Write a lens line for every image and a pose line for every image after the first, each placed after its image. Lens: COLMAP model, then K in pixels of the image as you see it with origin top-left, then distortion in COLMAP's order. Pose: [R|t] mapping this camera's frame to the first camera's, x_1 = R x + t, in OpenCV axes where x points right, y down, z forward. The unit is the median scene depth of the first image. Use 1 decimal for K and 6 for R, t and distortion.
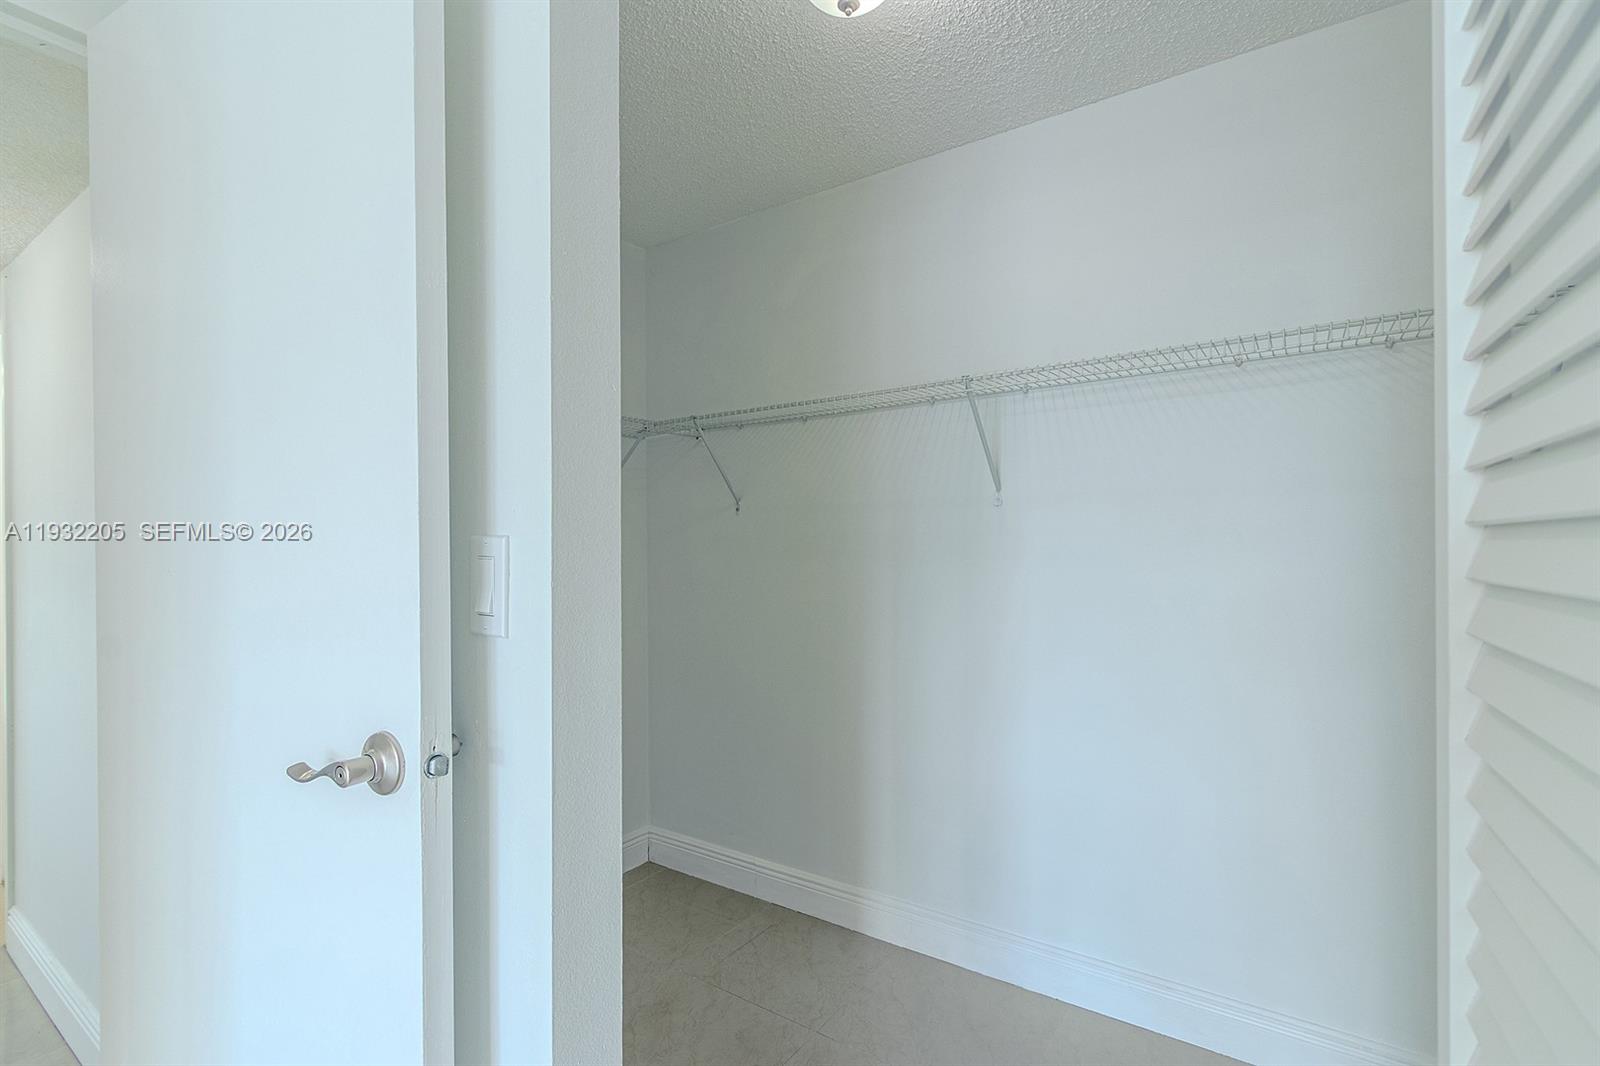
lens RADIAL K [[754.8, 0, 797.5], [0, 754.8, 538.7], [0, 0, 1]] dist [0.004830, 0.001130]
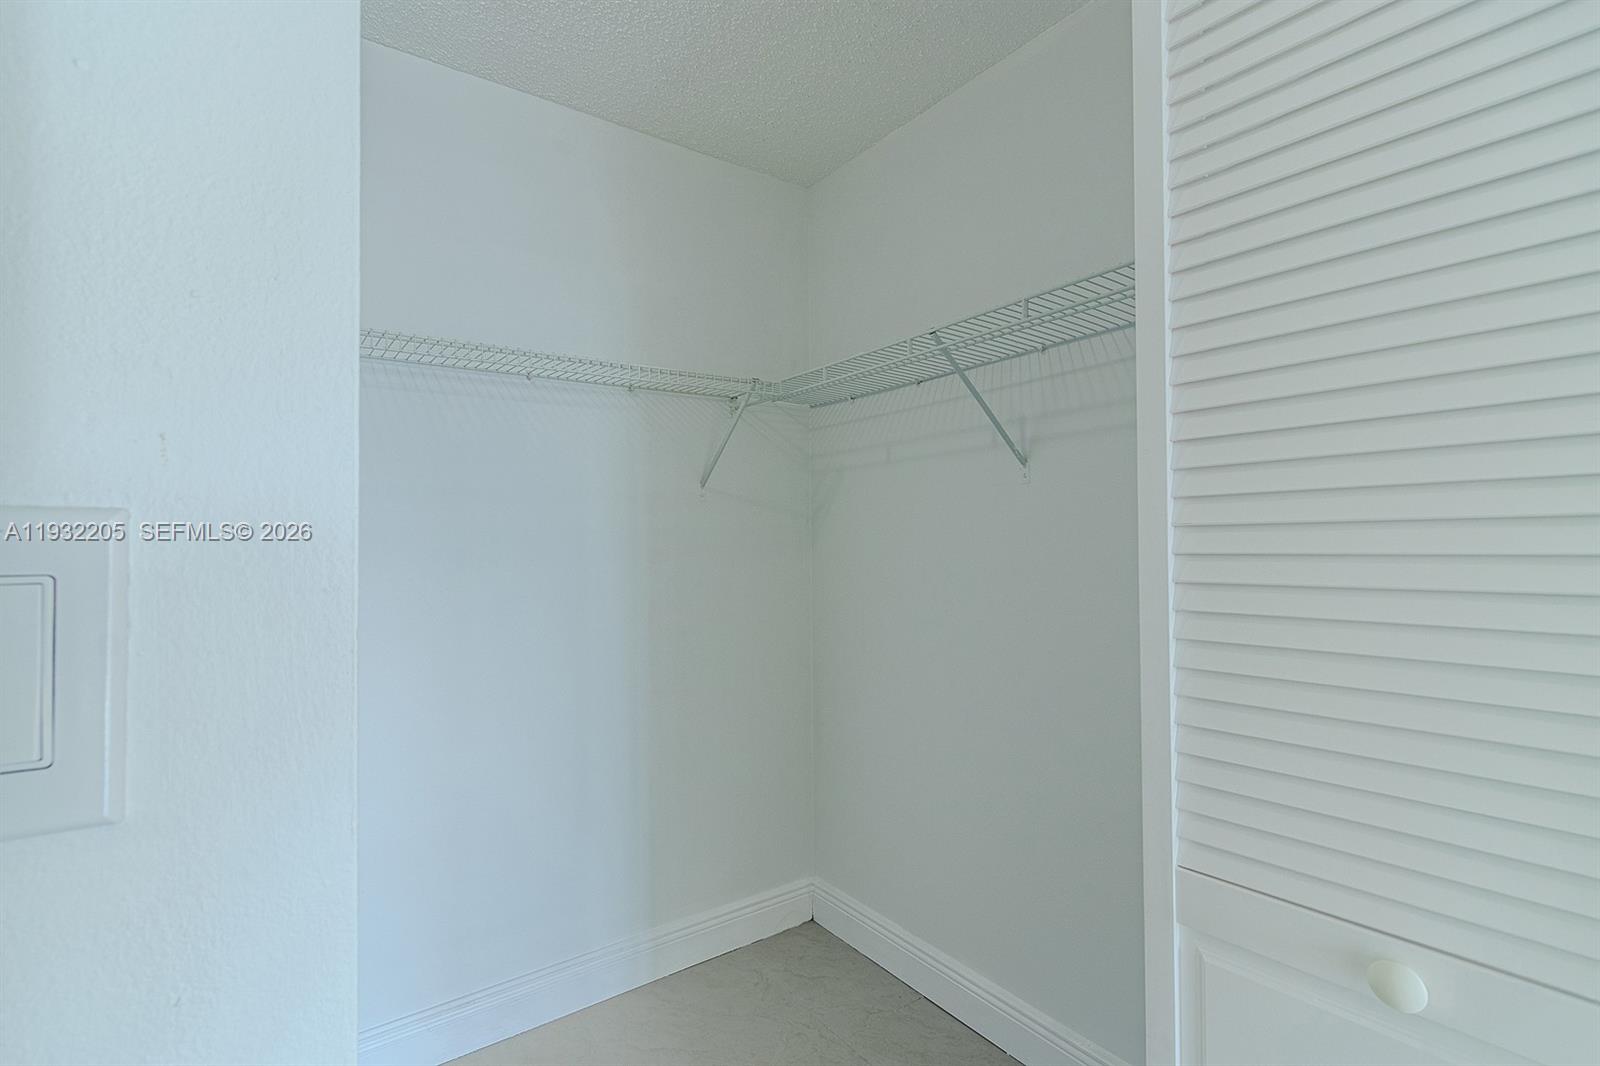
lens RADIAL K [[754.8, 0, 809.1], [0, 754.8, 528.4], [0, 0, 1]] dist [0.004830, 0.001130]
pose [[0.310987, 0.016081, 0.950278, -0.301970], [0.002324, 0.999841, -0.017681, 0.004915], [-0.950411, 0.007706, 0.310900, 0.273746]]
